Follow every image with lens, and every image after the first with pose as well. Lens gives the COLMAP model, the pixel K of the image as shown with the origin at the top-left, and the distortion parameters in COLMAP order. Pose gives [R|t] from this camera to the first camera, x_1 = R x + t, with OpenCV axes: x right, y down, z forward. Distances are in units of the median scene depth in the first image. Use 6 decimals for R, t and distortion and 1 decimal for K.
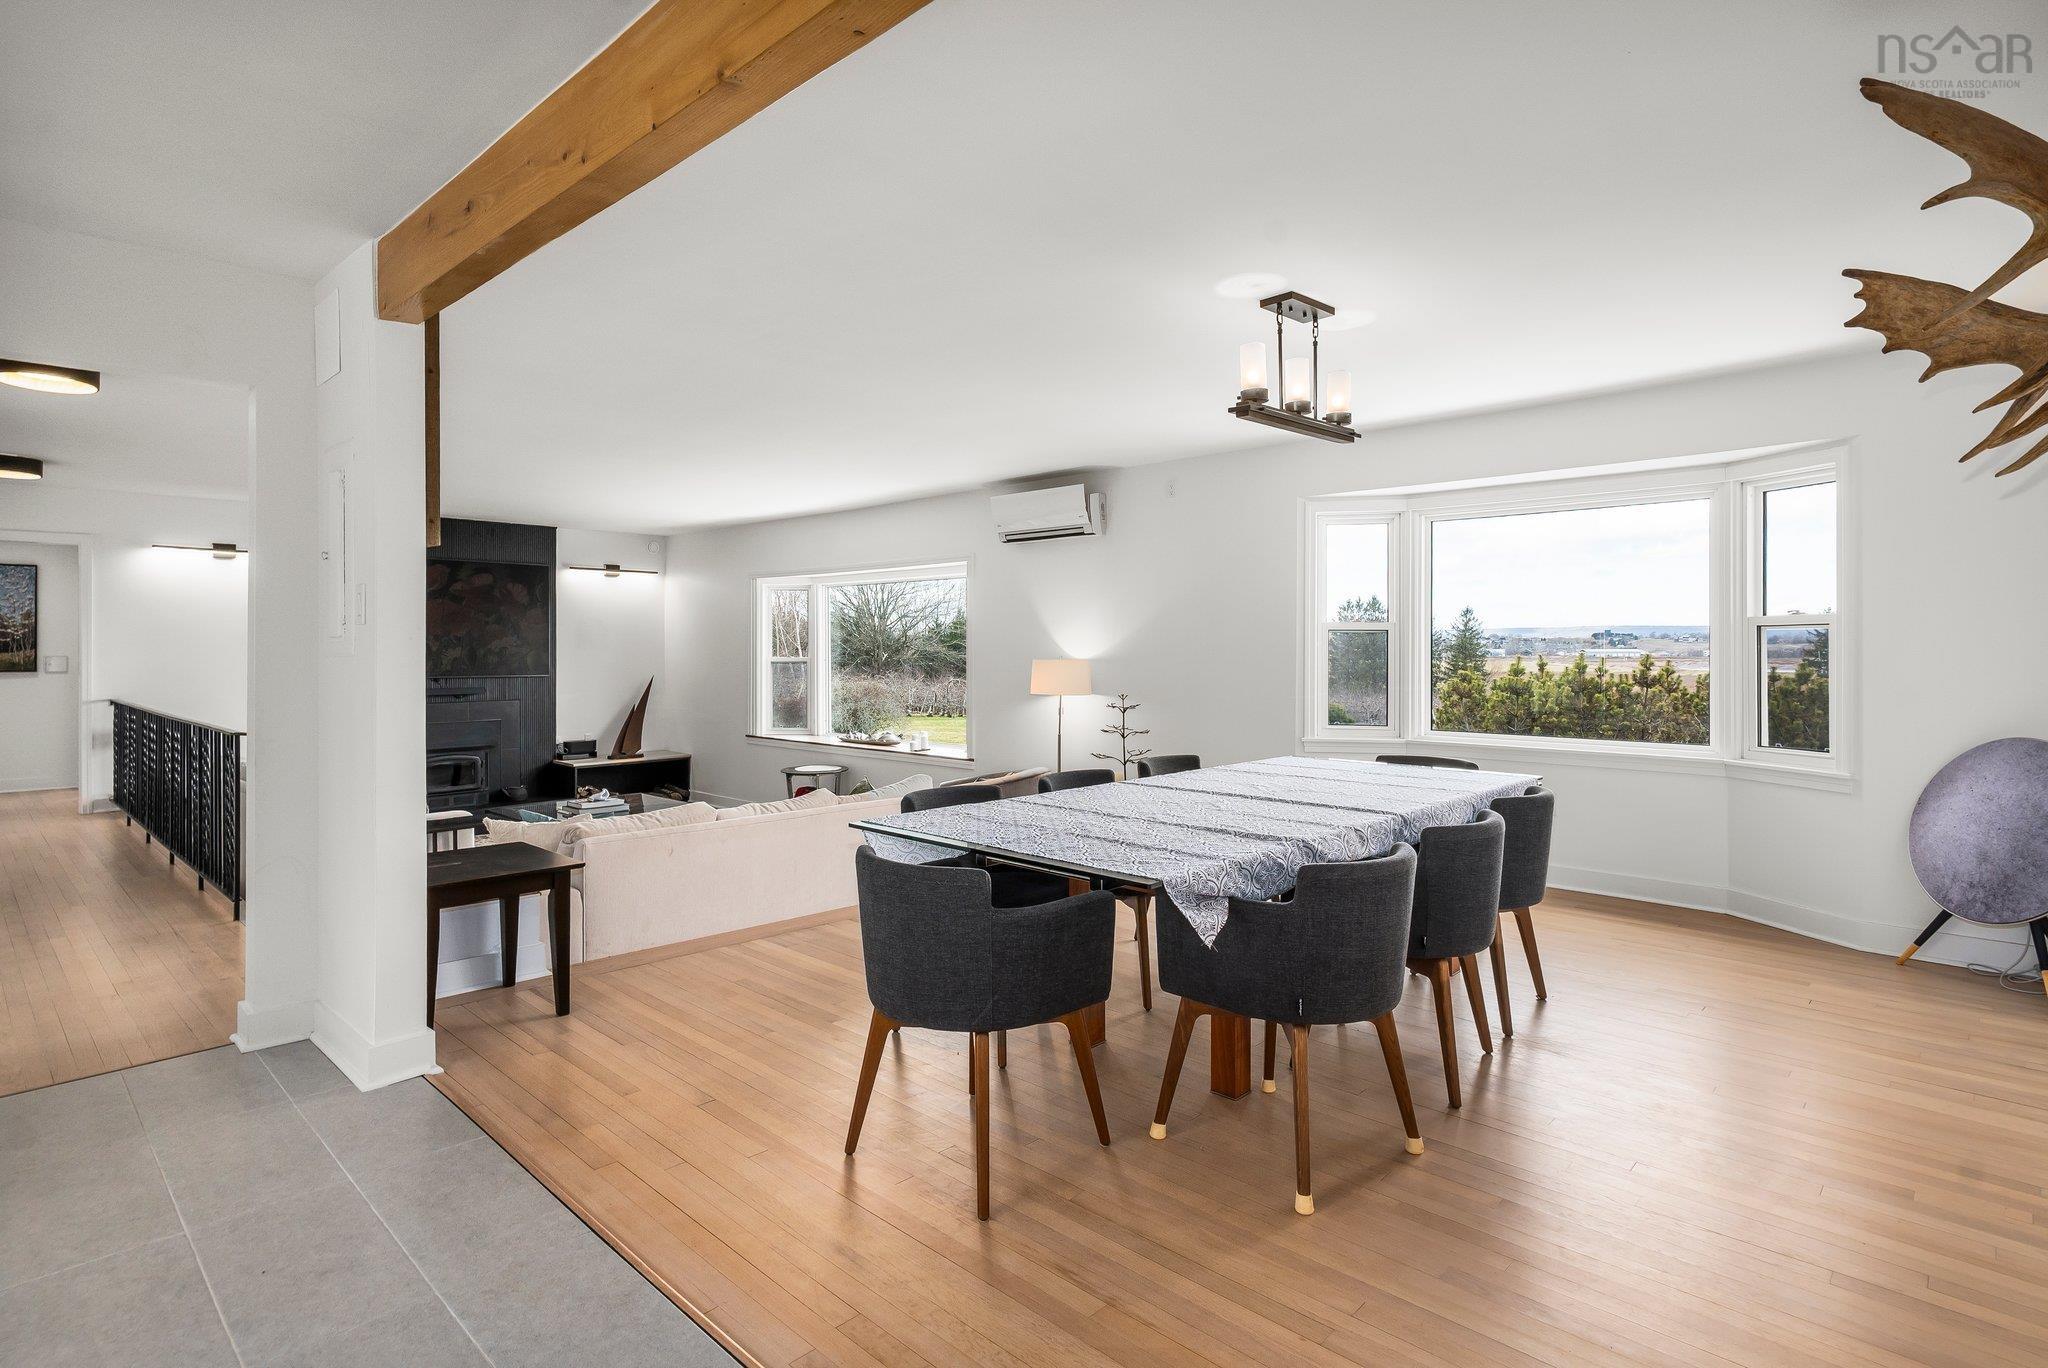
lens RADIAL K [[1050.7, 0, 1016.1], [0, 1050.7, 645.0], [0, 0, 1]] dist [-0.006000, -0.000002]
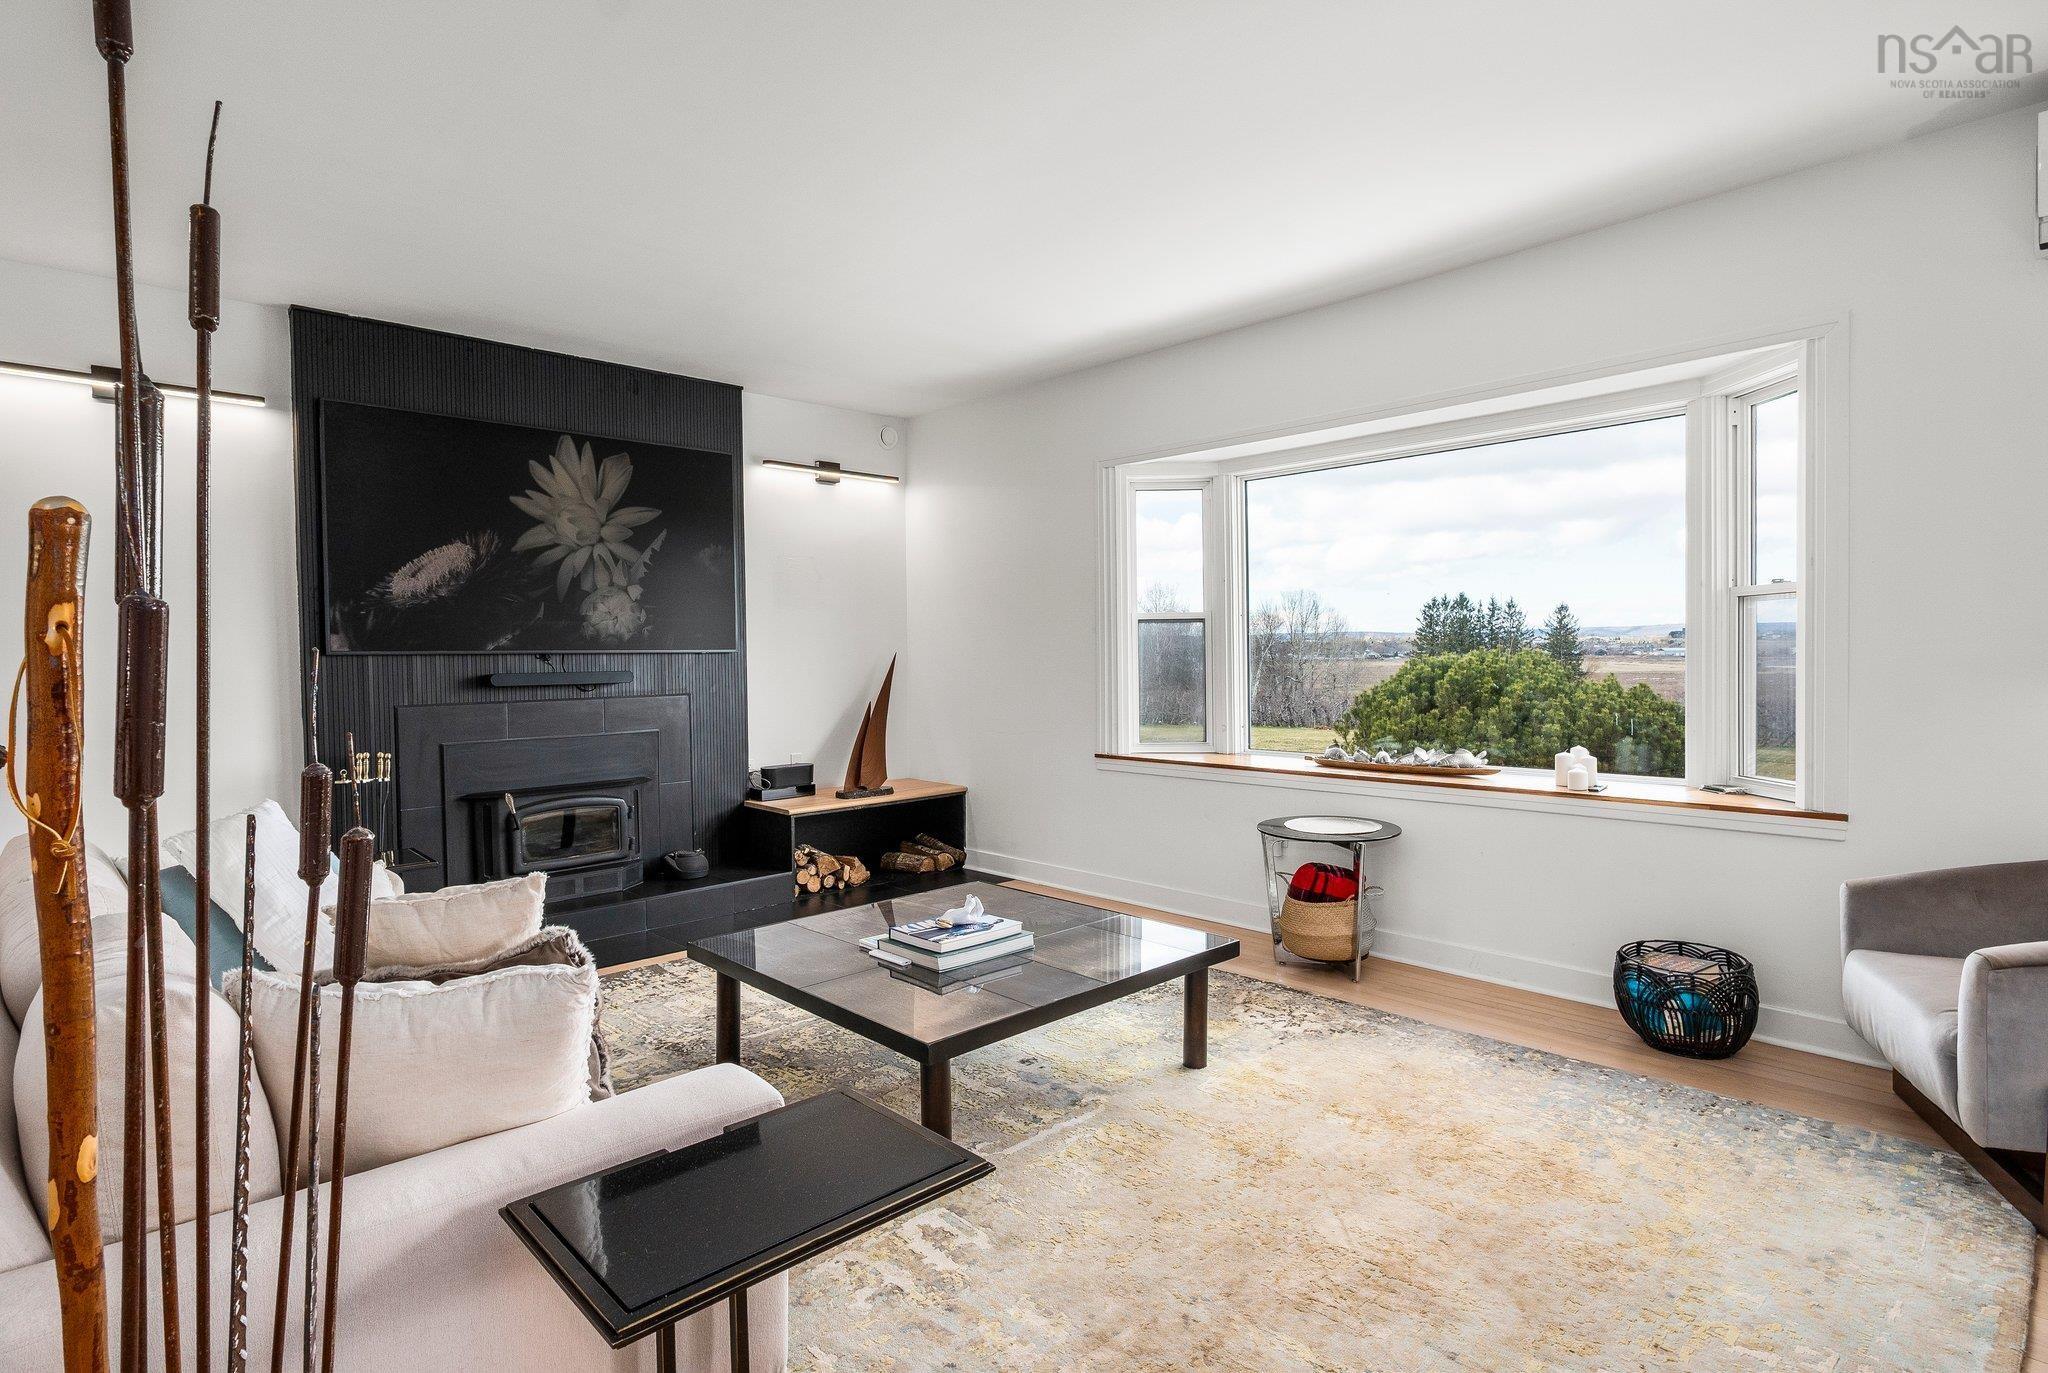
lens RADIAL K [[1050.7, 0, 1014.2], [0, 1050.7, 677.5], [0, 0, 1]] dist [-0.006000, -0.000002]
pose [[0.998574, -0.011719, -0.052084, -0.264306], [0.012970, 0.999634, 0.023752, 0.031498], [0.051787, -0.024394, 0.998360, 0.441750]]
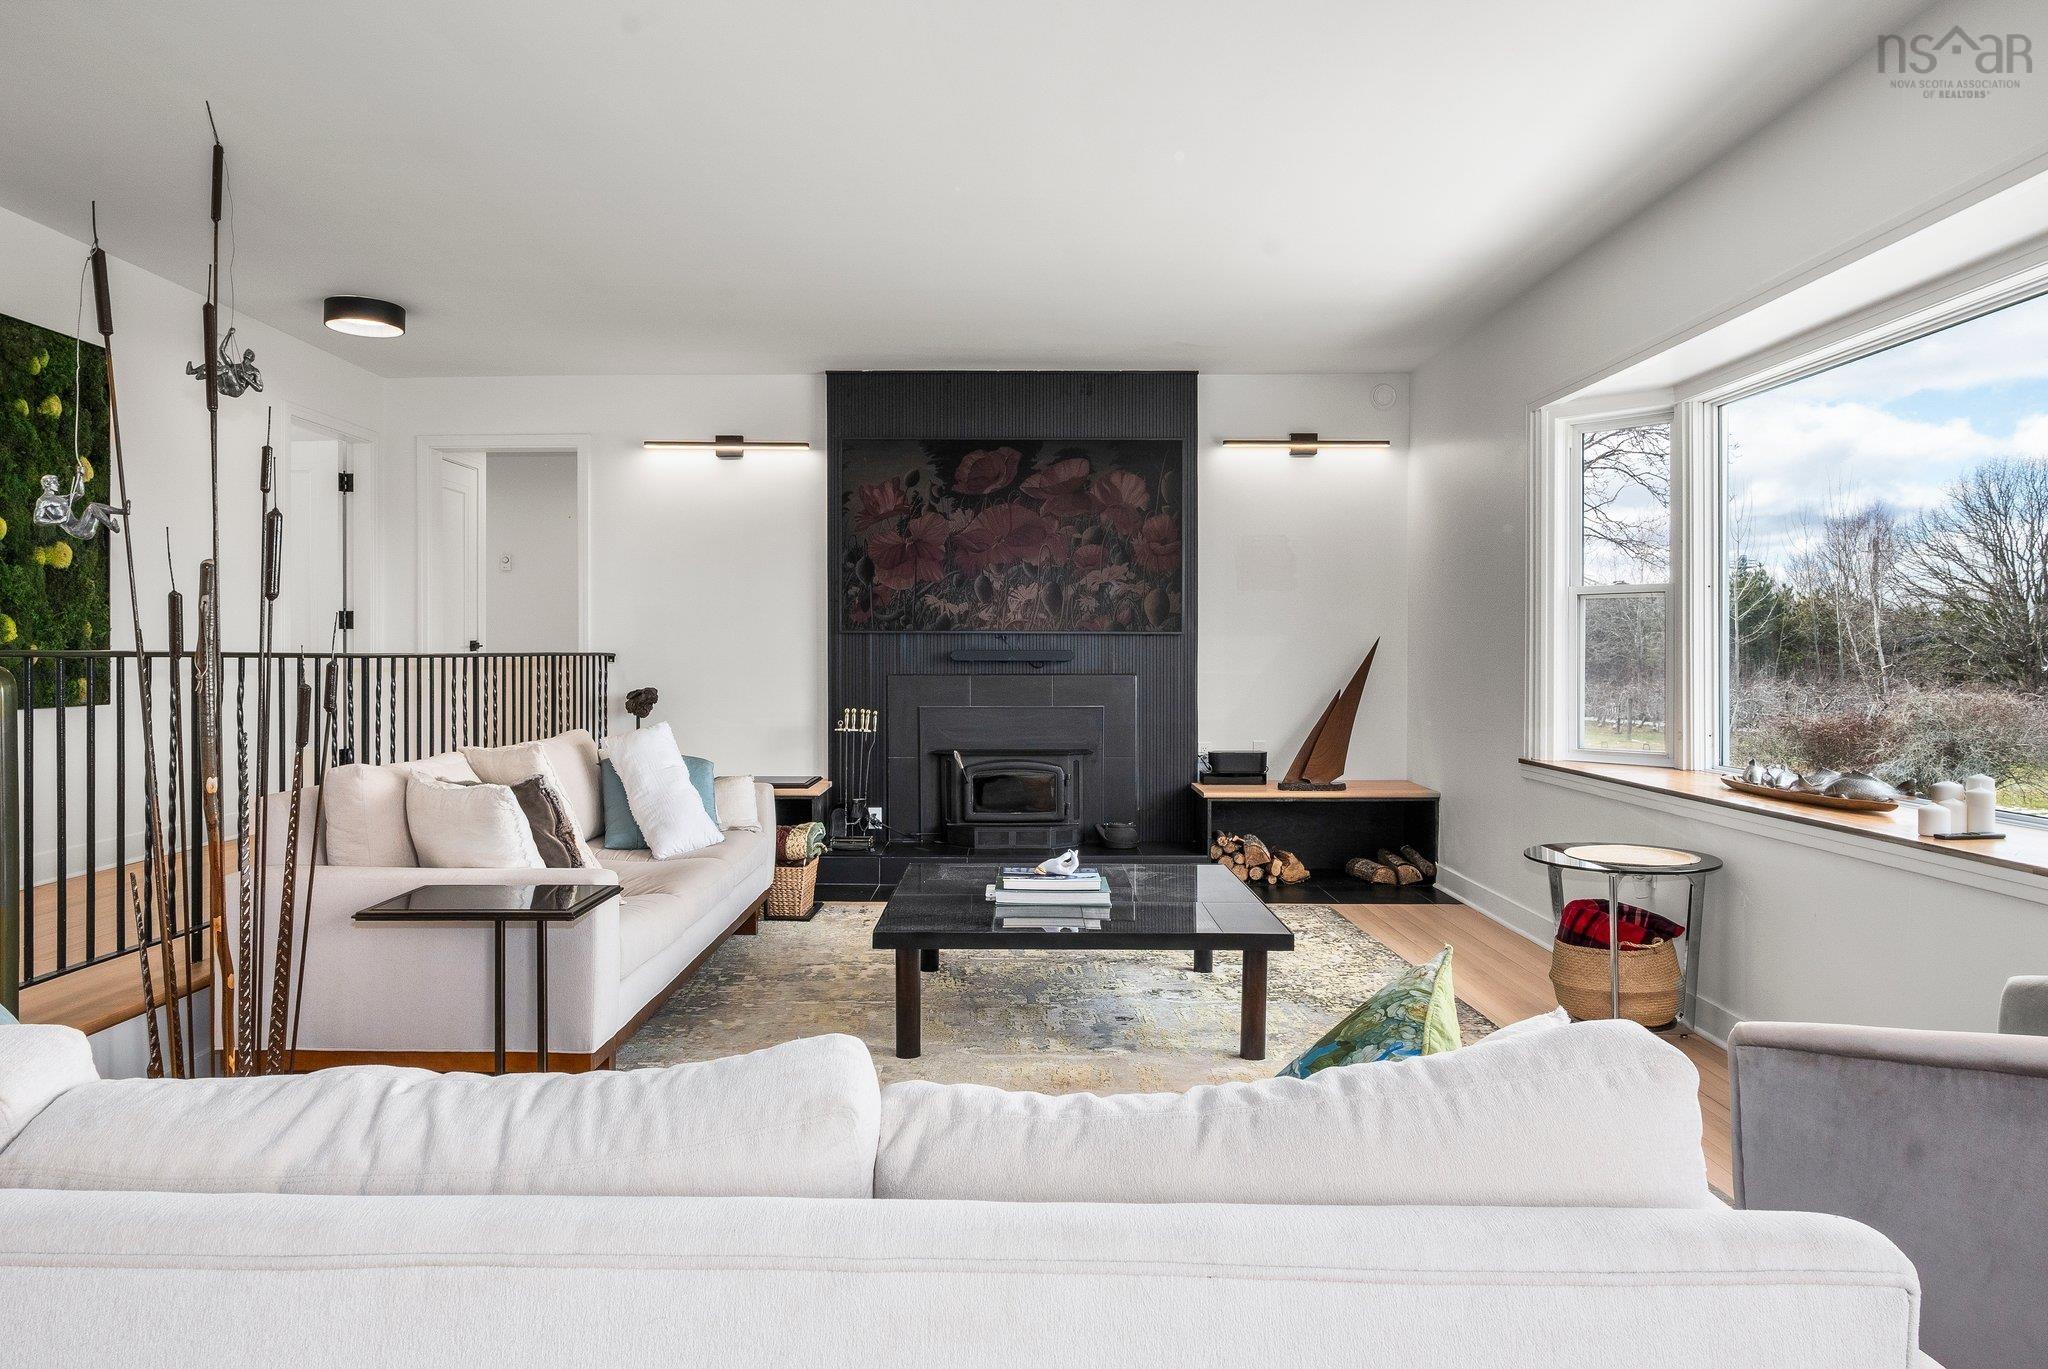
lens RADIAL K [[1272.4, 0, 1000.6], [0, 1272.4, 656.4], [0, 0, 1]] dist [-0.004204, 0.007427]
pose [[0.683673, 0.002463, -0.729785, -0.010811], [-0.000762, 0.999996, 0.002662, 0.039302], [0.729789, -0.001263, 0.683672, 0.452195]]
